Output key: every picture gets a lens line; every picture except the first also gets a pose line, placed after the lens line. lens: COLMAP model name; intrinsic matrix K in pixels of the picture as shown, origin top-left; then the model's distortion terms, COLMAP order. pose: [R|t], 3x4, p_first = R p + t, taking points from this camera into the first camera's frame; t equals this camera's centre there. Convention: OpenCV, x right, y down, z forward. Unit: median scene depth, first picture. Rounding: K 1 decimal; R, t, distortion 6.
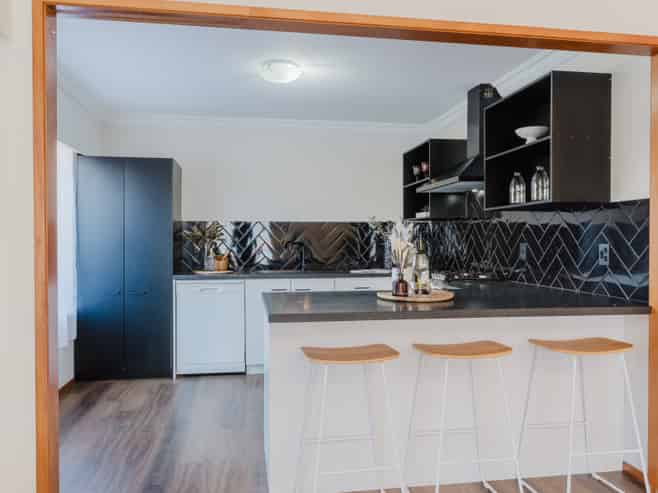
lens RADIAL K [[480.3, 0, 329.0], [0, 480.3, 245.0], [0, 0, 1]] dist [0.003248, -0.001233]
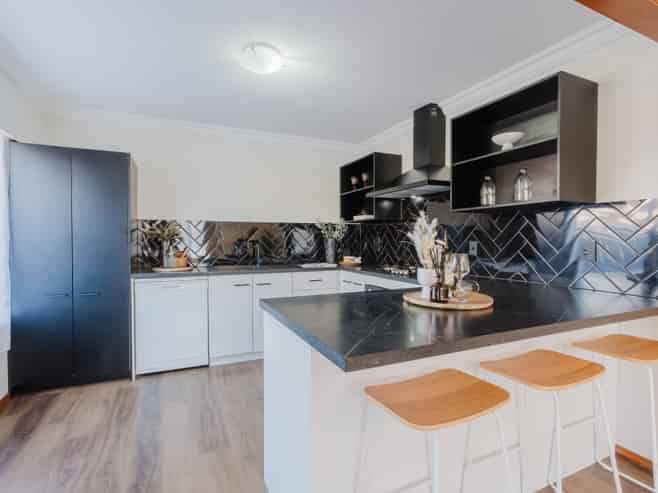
lens RADIAL K [[319.9, 0, 321.8], [0, 319.9, 246.0], [0, 0, 1]] dist [-0.005412, 0.001930]
pose [[0.967181, -0.003251, 0.254067, -0.116959], [0.000405, 0.999937, 0.011251, -0.000763], [-0.254088, -0.010779, 0.967121, 0.281303]]
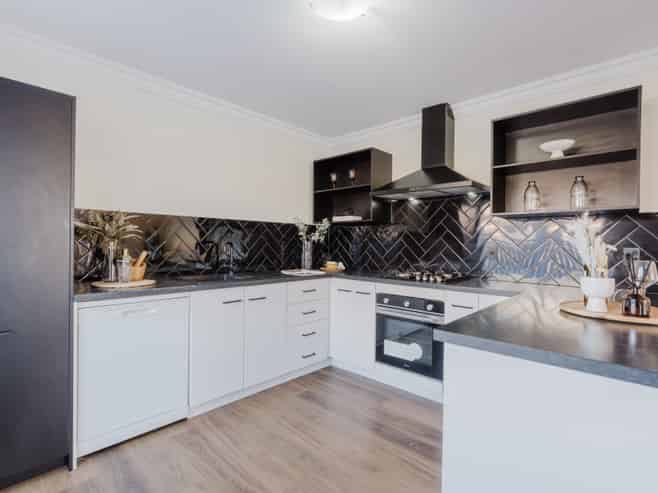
lens RADIAL K [[319.9, 0, 317.0], [0, 319.9, 242.9], [0, 0, 1]] dist [-0.005412, 0.001930]
pose [[0.807035, 0.010564, 0.590409, -0.319871], [-0.007377, 0.999942, -0.007807, -0.001090], [-0.590458, 0.001945, 0.807066, 0.506164]]
